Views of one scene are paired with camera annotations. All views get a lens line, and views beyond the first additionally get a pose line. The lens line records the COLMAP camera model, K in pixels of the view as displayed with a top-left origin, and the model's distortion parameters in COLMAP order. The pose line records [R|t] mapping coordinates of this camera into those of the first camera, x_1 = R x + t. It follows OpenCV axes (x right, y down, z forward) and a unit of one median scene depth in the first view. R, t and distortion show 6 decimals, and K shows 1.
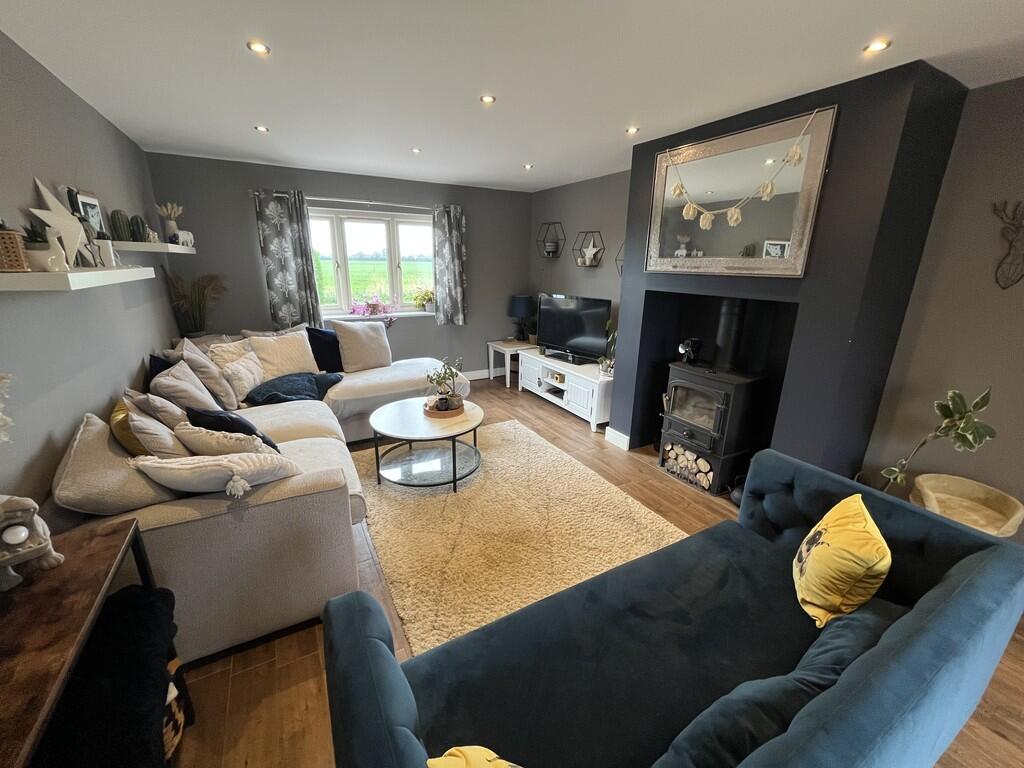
lens RADIAL K [[412.9, 0, 512.0], [0, 412.9, 384.0], [0, 0, 1]] dist [-0.000661, -0.000015]
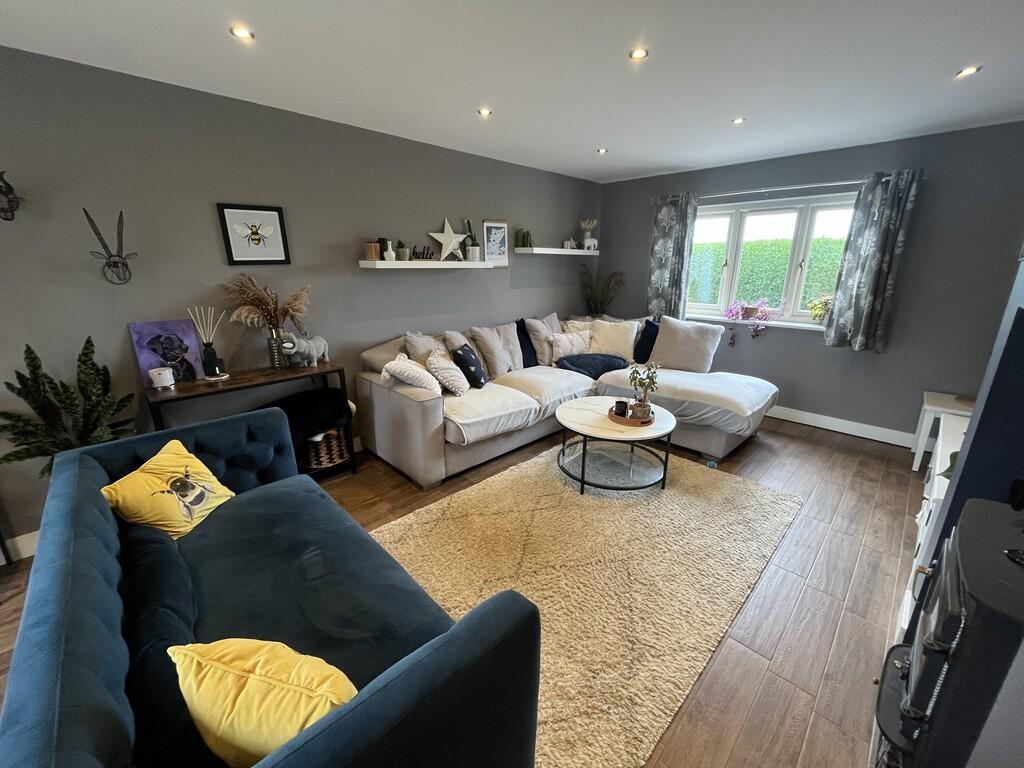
lens RADIAL K [[412.9, 0, 512.0], [0, 412.9, 384.0], [0, 0, 1]] dist [-0.000661, -0.000015]
pose [[0.267744, 0.257128, -0.928546, 0.534067], [-0.270661, 0.944997, 0.183638, -0.092687], [0.924692, 0.202154, 0.322612, 0.403701]]
